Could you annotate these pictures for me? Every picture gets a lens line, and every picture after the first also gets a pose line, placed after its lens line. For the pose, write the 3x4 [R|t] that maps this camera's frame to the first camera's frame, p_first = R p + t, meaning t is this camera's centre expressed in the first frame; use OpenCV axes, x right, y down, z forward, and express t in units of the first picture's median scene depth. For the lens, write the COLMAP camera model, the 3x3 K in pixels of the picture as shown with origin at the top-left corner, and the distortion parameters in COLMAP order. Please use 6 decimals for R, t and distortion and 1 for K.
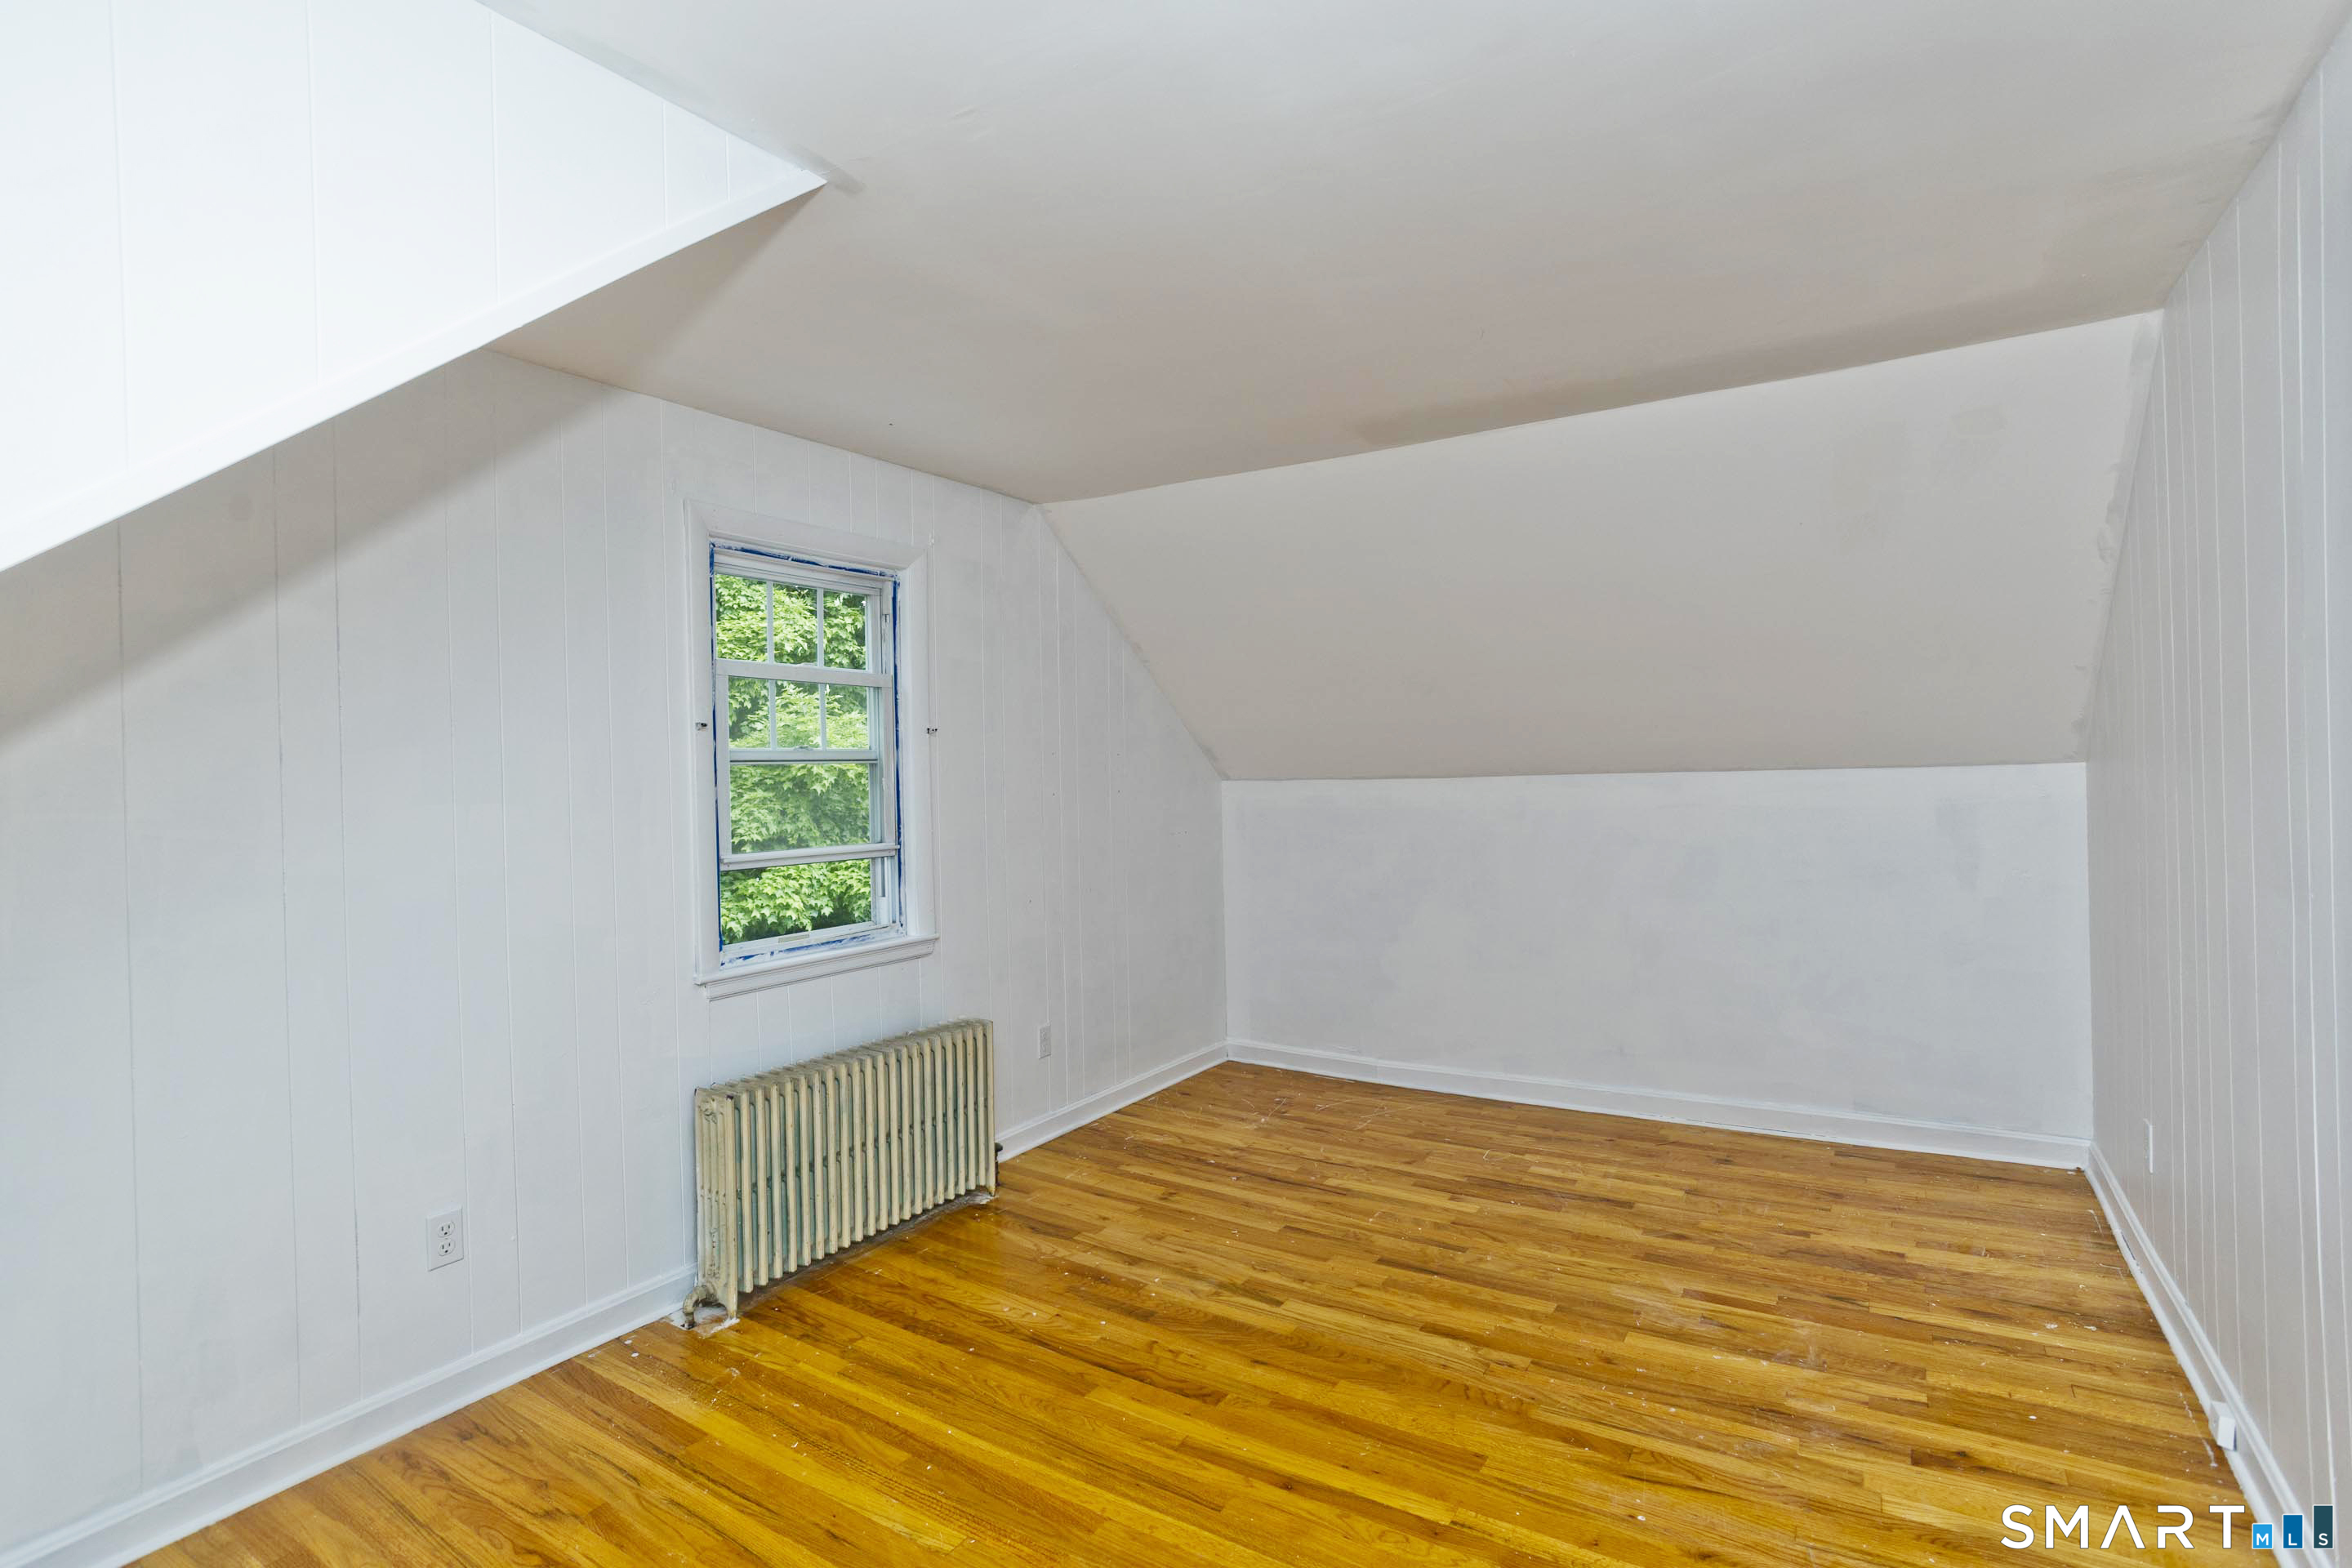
lens RADIAL K [[1115.0, 0, 1189.2], [0, 1115.0, 779.7], [0, 0, 1]] dist [-0.000485, 0.000476]
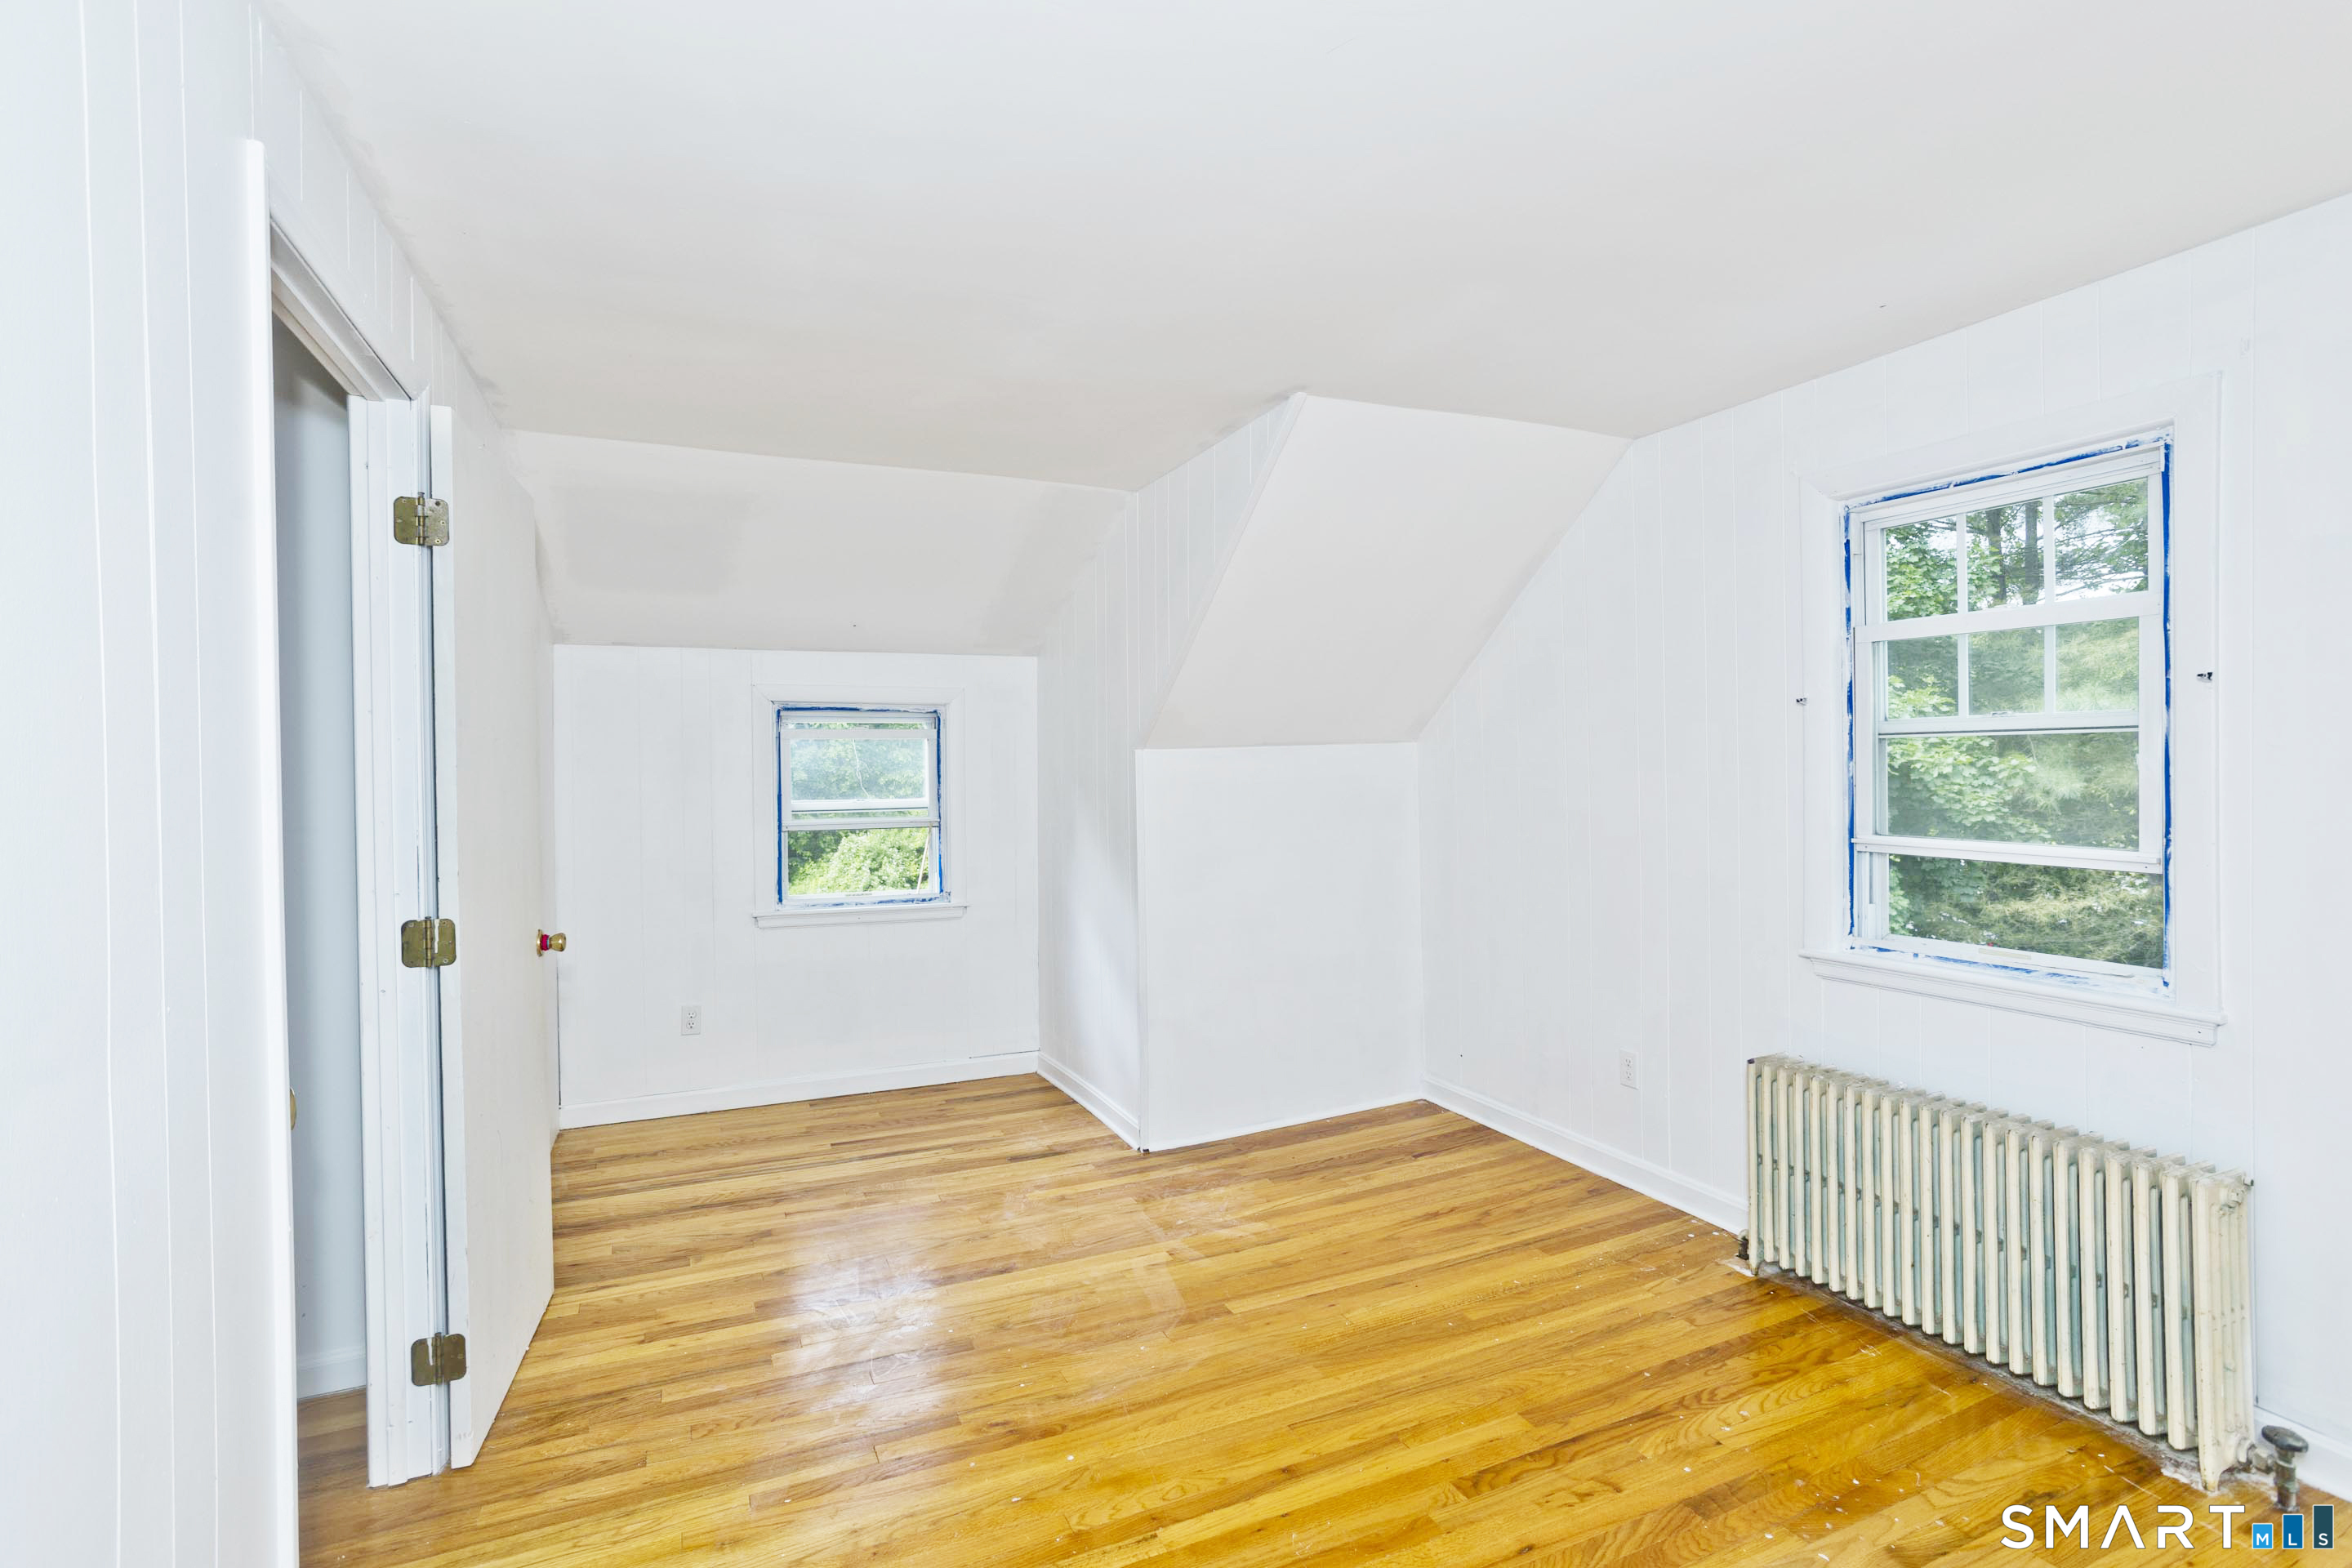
lens RADIAL K [[1115.0, 0, 1189.2], [0, 1115.0, 766.8], [0, 0, 1]] dist [-0.000485, 0.000476]
pose [[-0.532747, 0.034704, -0.845563, 0.796469], [0.022242, 0.999388, 0.027004, -0.032349], [0.845982, -0.004420, -0.533193, 1.198786]]
